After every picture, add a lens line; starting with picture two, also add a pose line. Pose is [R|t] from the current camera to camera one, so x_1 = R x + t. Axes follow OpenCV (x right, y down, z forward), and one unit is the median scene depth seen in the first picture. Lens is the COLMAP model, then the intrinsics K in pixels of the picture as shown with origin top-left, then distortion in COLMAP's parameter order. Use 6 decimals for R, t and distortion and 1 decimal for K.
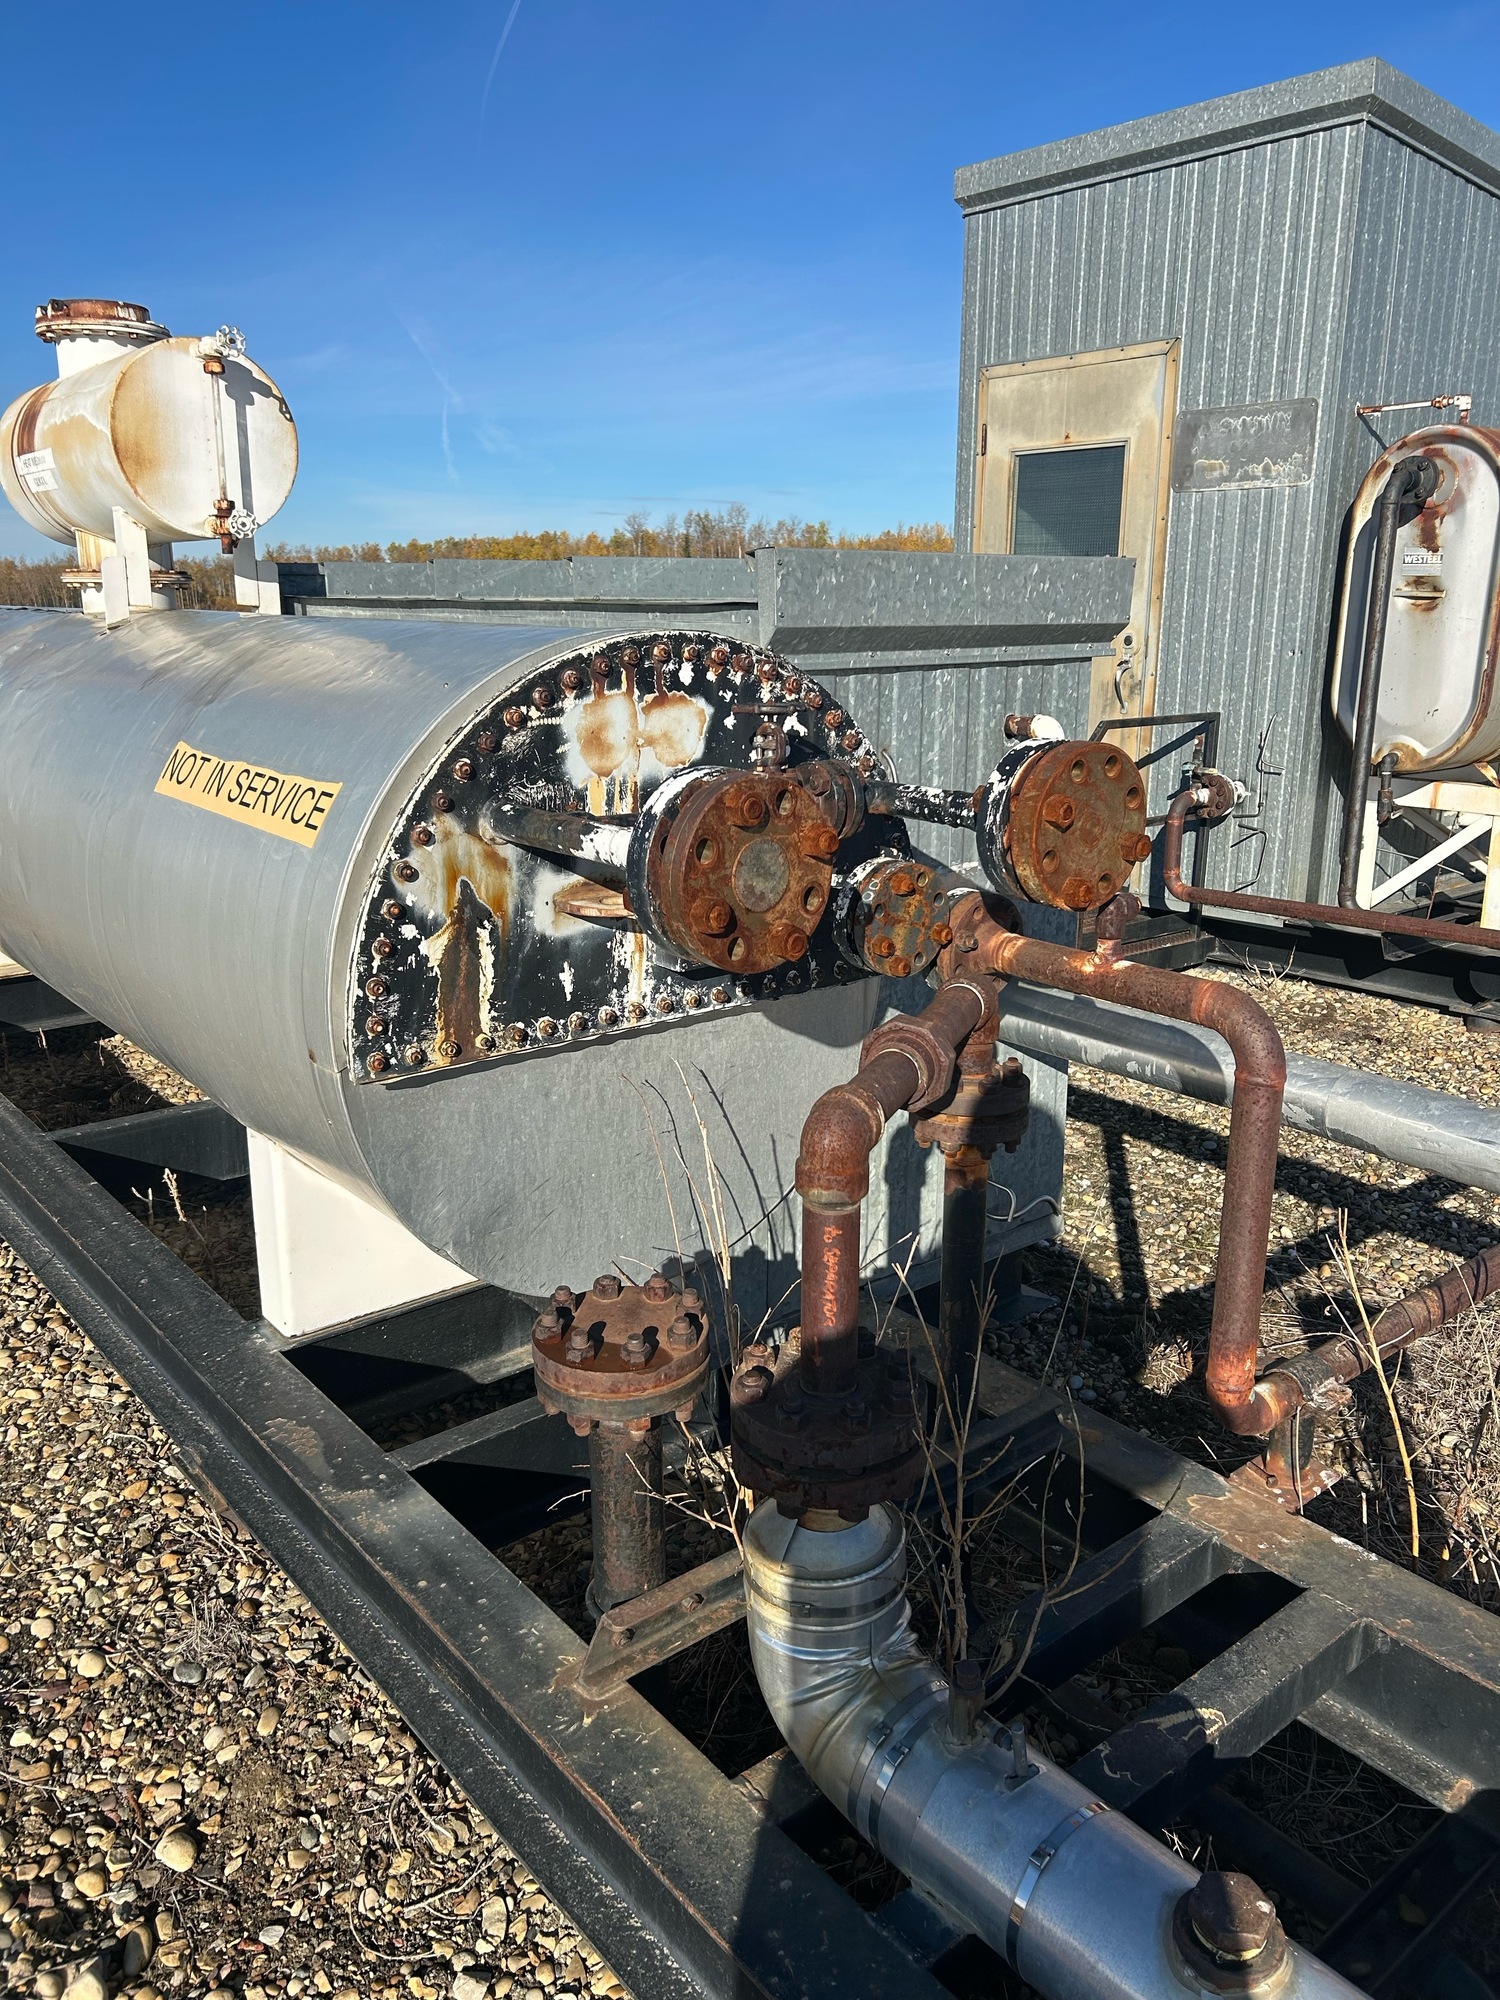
lens RADIAL K [[1530.0, 0, 752.5], [0, 1530.0, 1016.1], [0, 0, 1]] dist [0.025283, -0.027863]
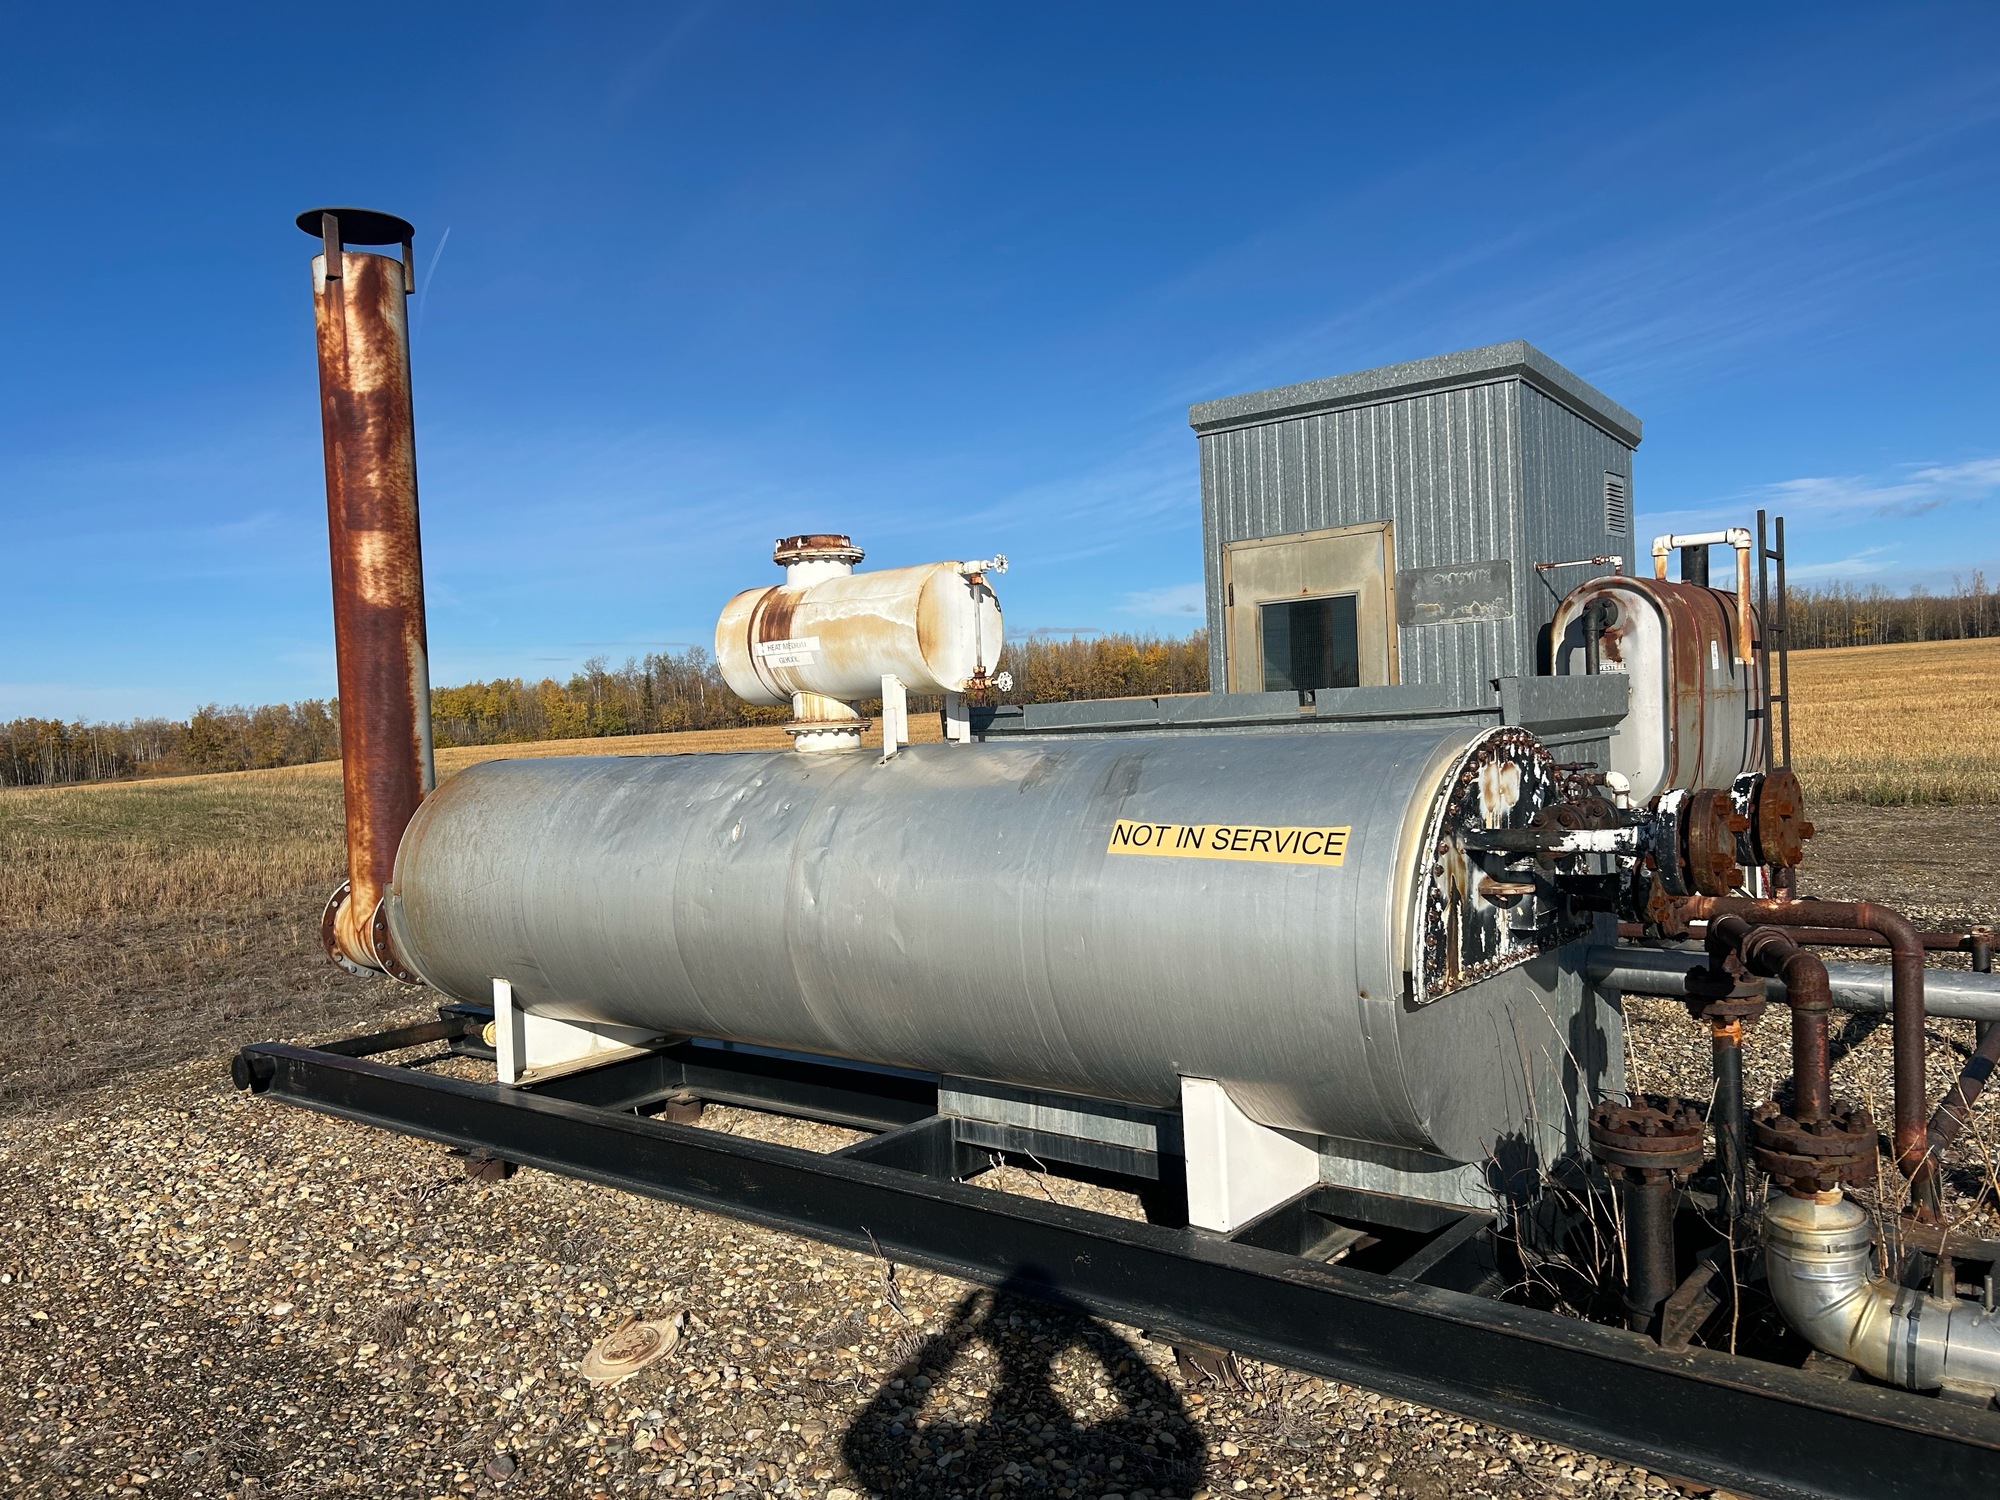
lens RADIAL K [[1530.0, 0, 985.7], [0, 1530.0, 757.5], [0, 0, 1]] dist [0.025283, -0.027863]
pose [[0.981483, -0.055975, 0.183188, -0.351757], [0.098720, 0.967375, -0.233326, 0.045040], [-0.164151, 0.247090, 0.954987, -0.193405]]
